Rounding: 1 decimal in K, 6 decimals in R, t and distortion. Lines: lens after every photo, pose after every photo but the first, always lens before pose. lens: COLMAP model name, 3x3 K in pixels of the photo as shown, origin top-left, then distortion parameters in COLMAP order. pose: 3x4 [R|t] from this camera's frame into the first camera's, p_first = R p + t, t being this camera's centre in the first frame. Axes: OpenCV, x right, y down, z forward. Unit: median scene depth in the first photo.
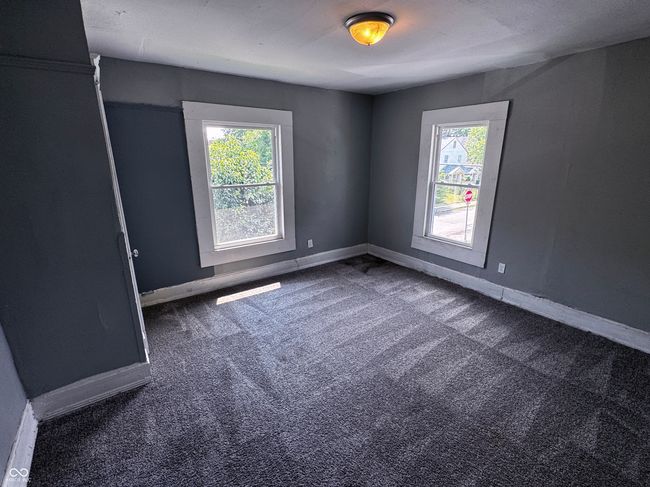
lens RADIAL K [[307.4, 0, 325.0], [0, 307.4, 243.5], [0, 0, 1]] dist [-0.016227, 0.001065]
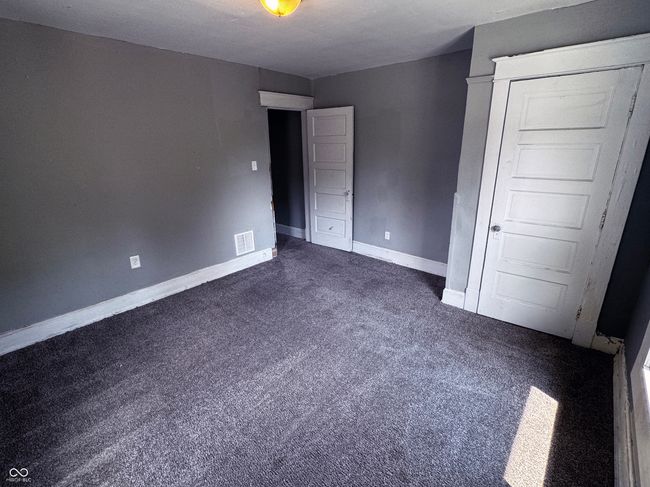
lens RADIAL K [[307.4, 0, 325.0], [0, 307.4, 243.5], [0, 0, 1]] dist [-0.016227, 0.001065]
pose [[-0.974069, 0.080005, -0.211636, 0.165042], [-0.049906, 0.836381, 0.545872, -0.379960], [0.220681, 0.542279, -0.810699, 1.344993]]
